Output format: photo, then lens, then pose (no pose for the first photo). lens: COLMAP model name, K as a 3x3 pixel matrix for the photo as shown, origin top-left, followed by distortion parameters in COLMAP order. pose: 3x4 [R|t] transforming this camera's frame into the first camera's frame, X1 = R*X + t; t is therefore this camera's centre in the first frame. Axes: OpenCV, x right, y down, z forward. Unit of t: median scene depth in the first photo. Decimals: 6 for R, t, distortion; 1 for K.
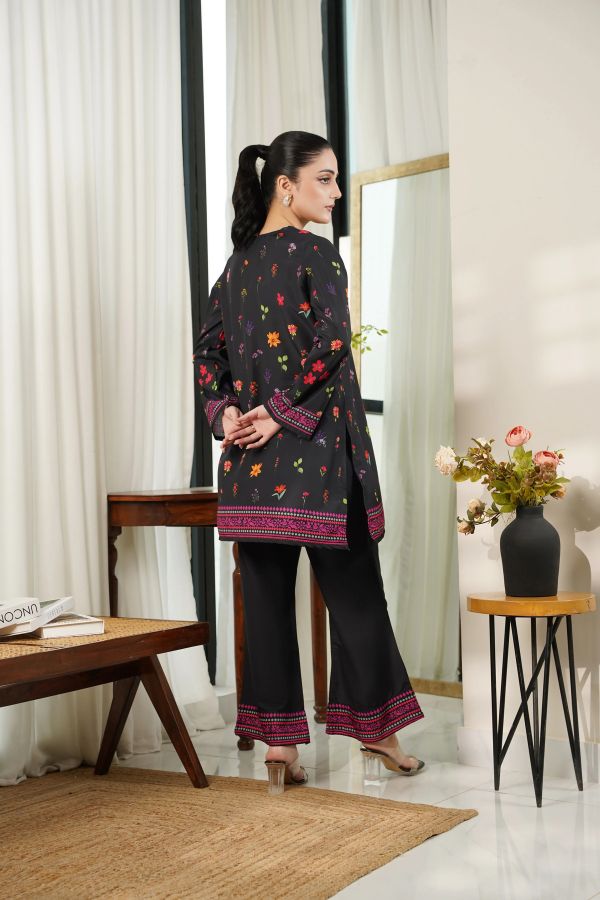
lens RADIAL K [[1454.1, 0, 353.3], [0, 1454.1, 451.6], [0, 0, 1]] dist [0.038285, -0.069144]
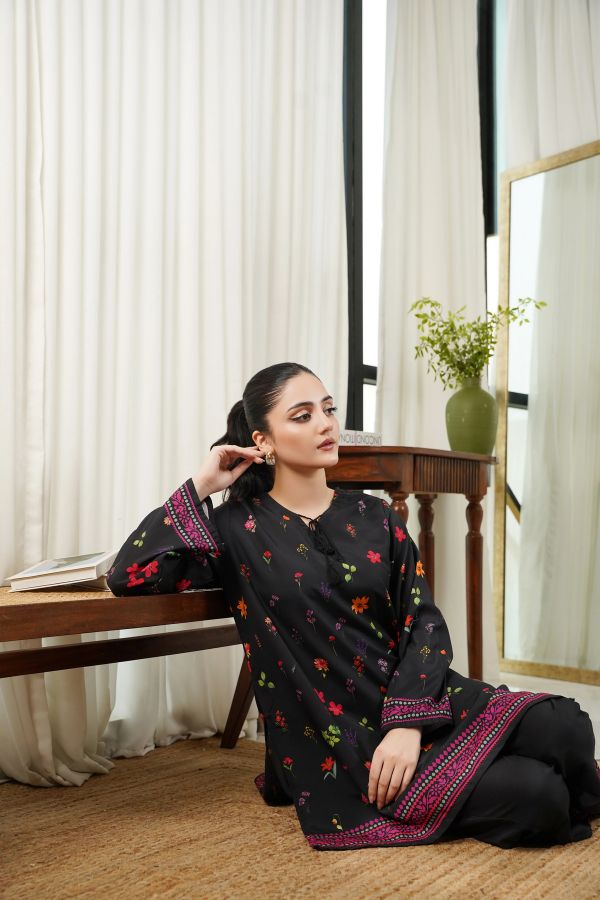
lens RADIAL K [[1137.2, 0, 300.0], [0, 1137.2, 450.0], [0, 0, 1]] dist [0.009667, 0.059109]
pose [[0.990633, 0.018133, -0.135341, -0.035129], [-0.023929, 0.998860, -0.041316, 0.050467], [0.134438, 0.044168, 0.989937, 0.231385]]
